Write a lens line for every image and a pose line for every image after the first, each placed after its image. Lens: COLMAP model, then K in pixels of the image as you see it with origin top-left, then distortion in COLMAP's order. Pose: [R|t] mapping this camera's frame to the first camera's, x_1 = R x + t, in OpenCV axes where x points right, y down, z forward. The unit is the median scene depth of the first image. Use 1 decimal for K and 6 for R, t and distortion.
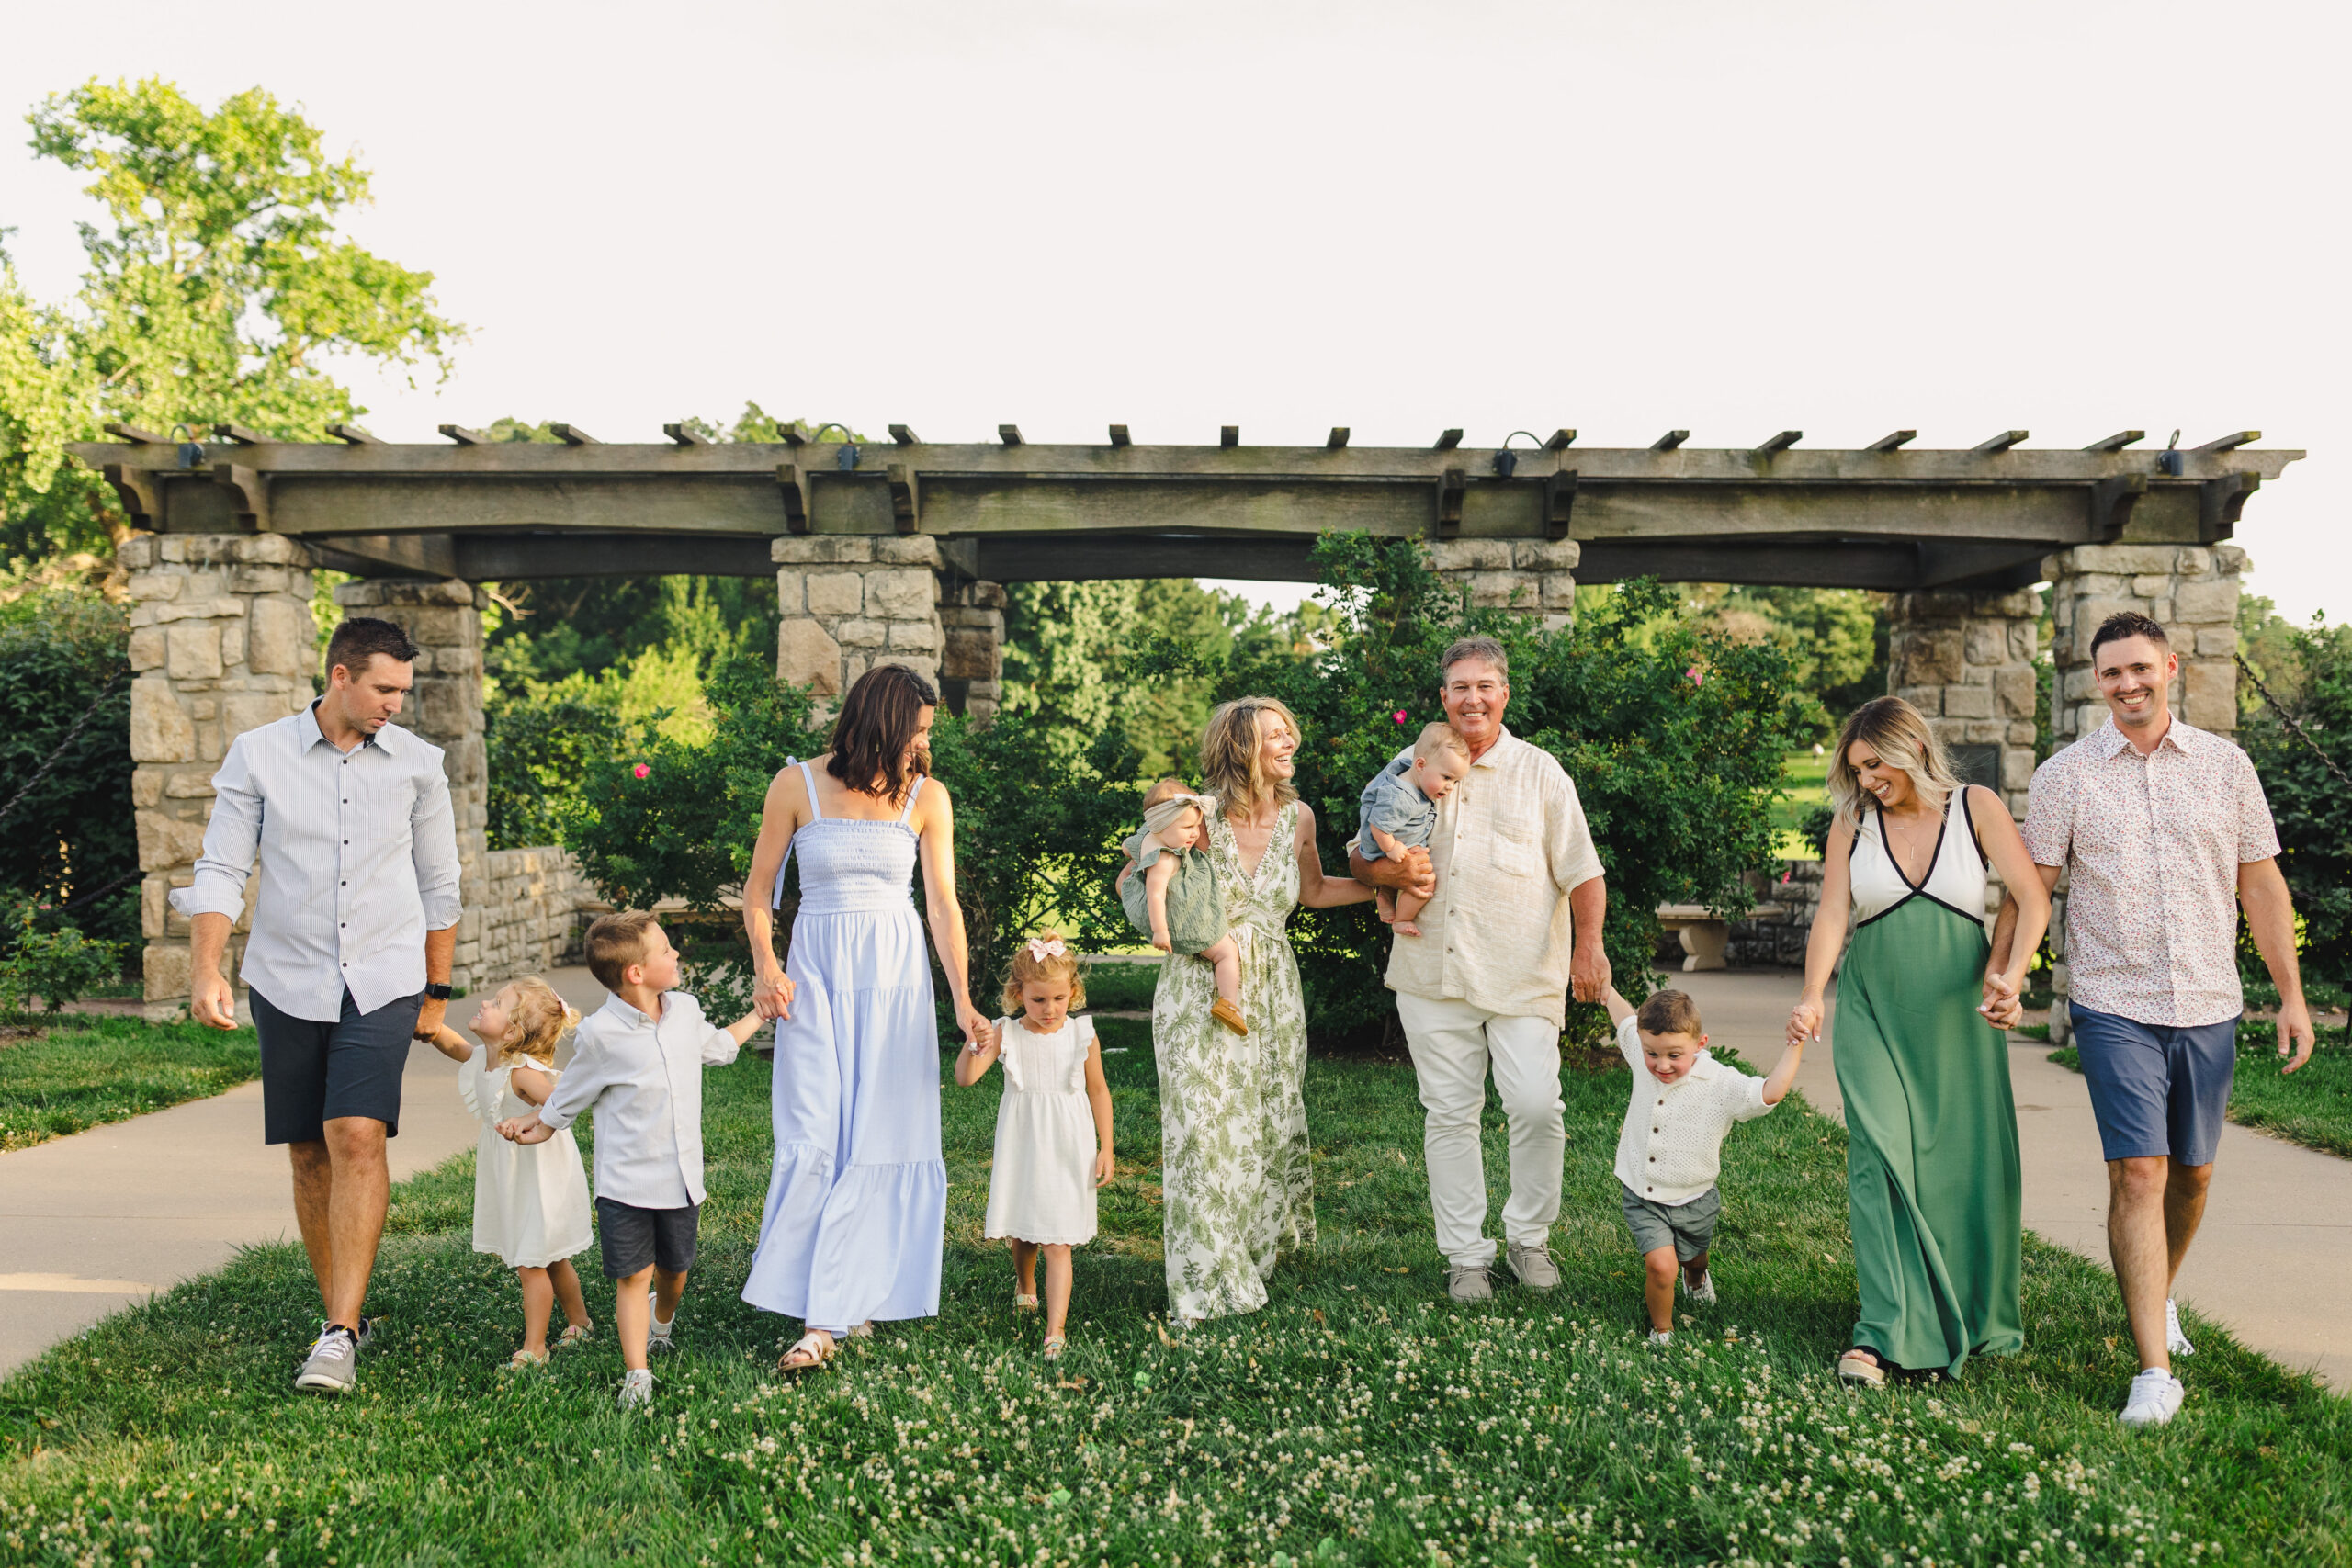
lens RADIAL K [[2377.2, 0, 1176.0], [0, 2377.2, 784.0], [0, 0, 1]] dist [-0.002989, -0.003416]
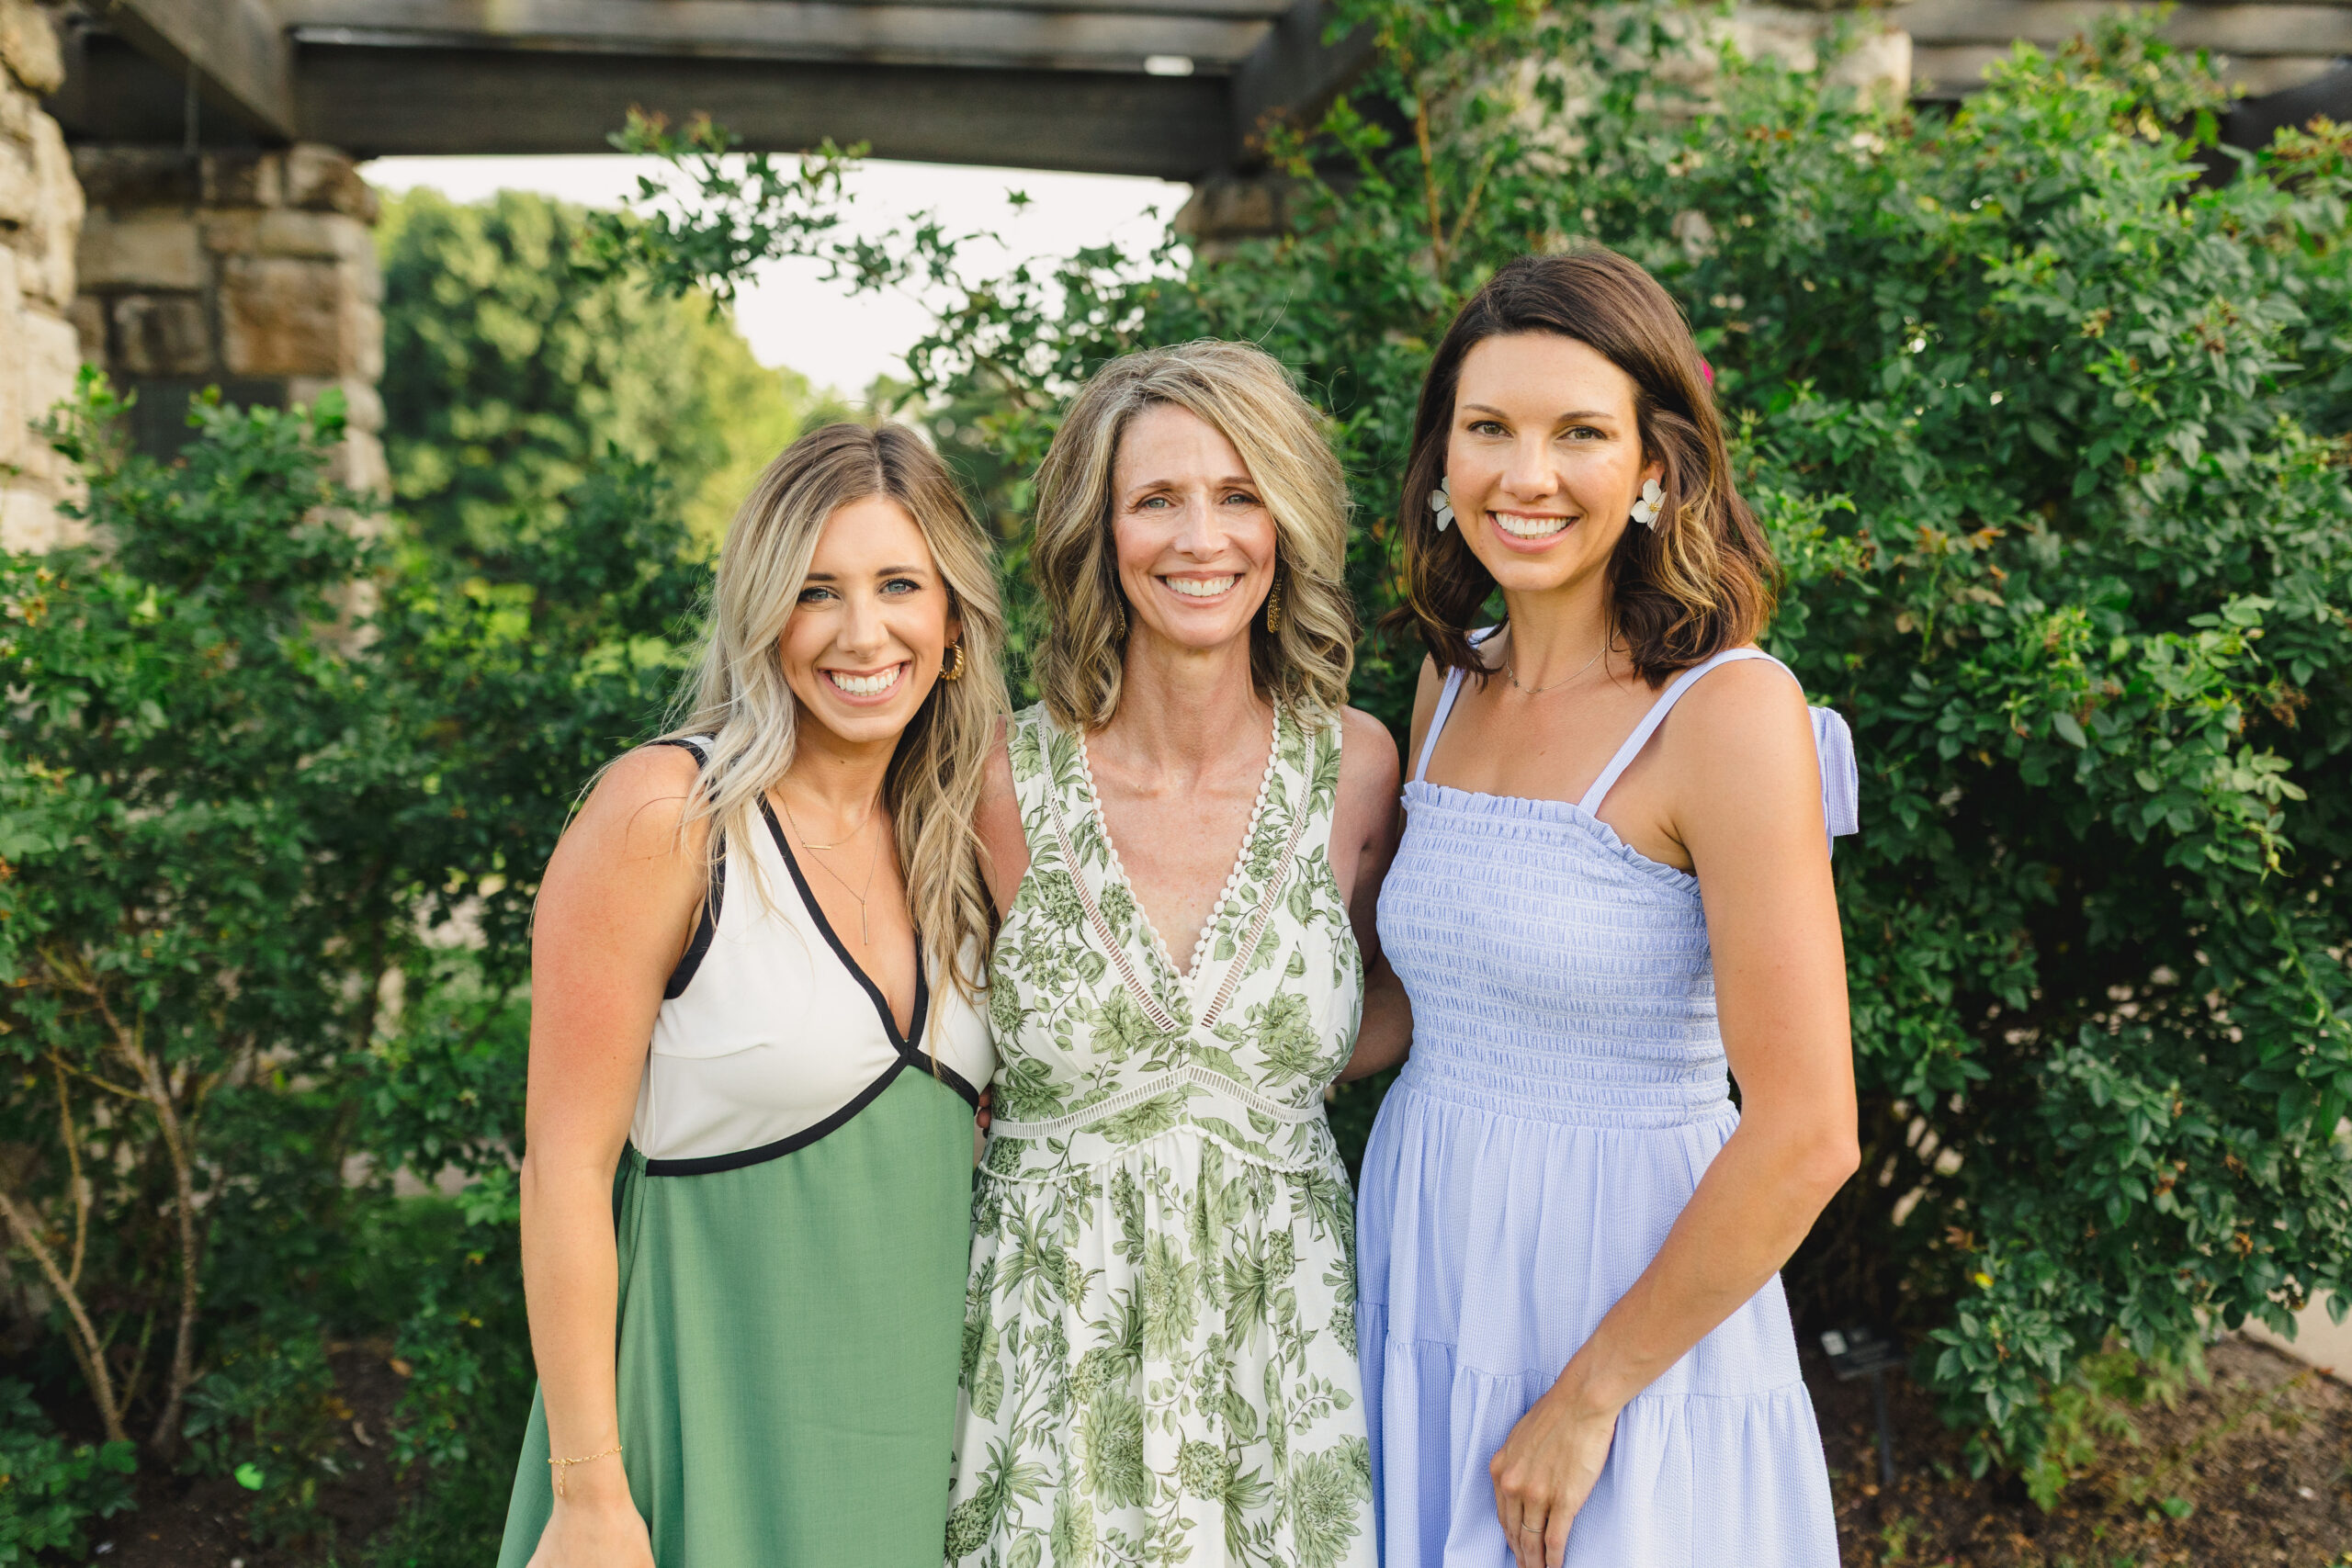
lens RADIAL K [[2377.2, 0, 1176.0], [0, 2377.2, 784.0], [0, 0, 1]] dist [-0.002989, -0.003416]
pose [[0.982524, -0.070040, 0.172457, -0.013275], [0.053220, 0.993533, 0.100301, -0.009310], [-0.178367, -0.089369, 0.979897, 0.569504]]
